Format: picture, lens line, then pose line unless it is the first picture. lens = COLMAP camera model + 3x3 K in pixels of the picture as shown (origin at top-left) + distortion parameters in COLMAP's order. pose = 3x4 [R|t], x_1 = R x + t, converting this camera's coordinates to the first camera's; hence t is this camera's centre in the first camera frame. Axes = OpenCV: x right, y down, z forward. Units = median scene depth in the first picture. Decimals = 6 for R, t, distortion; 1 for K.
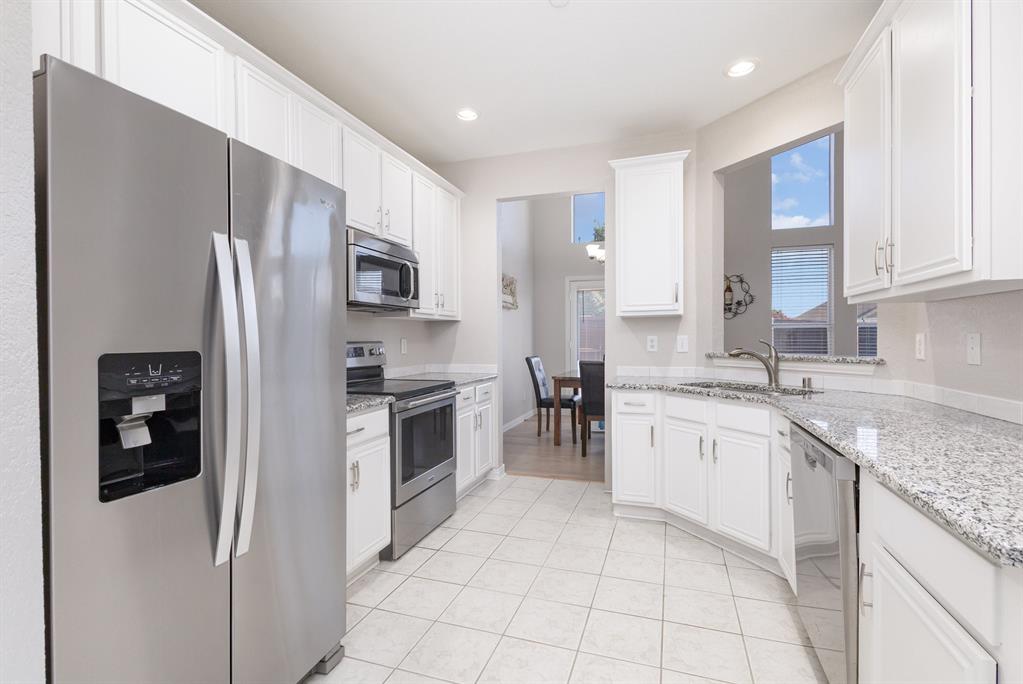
lens RADIAL K [[475.9, 0, 515.2], [0, 475.9, 341.9], [0, 0, 1]] dist [0.004414, -0.000933]
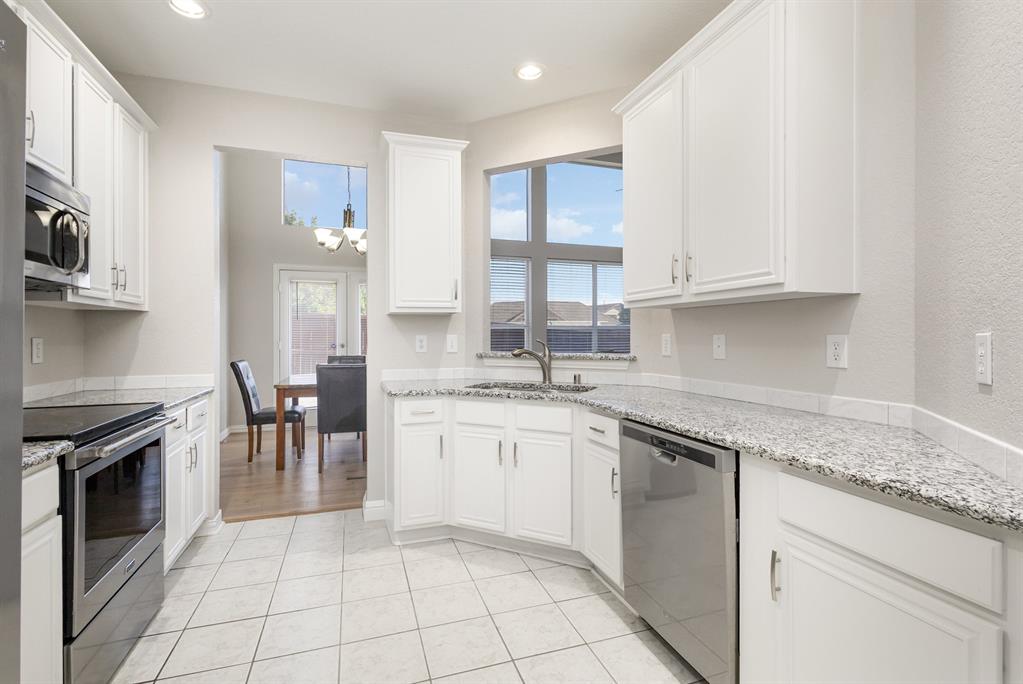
lens RADIAL K [[475.9, 0, 510.8], [0, 475.9, 335.9], [0, 0, 1]] dist [0.004414, -0.000933]
pose [[0.799588, 0.004010, 0.600535, -0.145214], [0.002789, 0.999942, -0.010390, -0.001731], [-0.600542, 0.009983, 0.799531, 0.194224]]
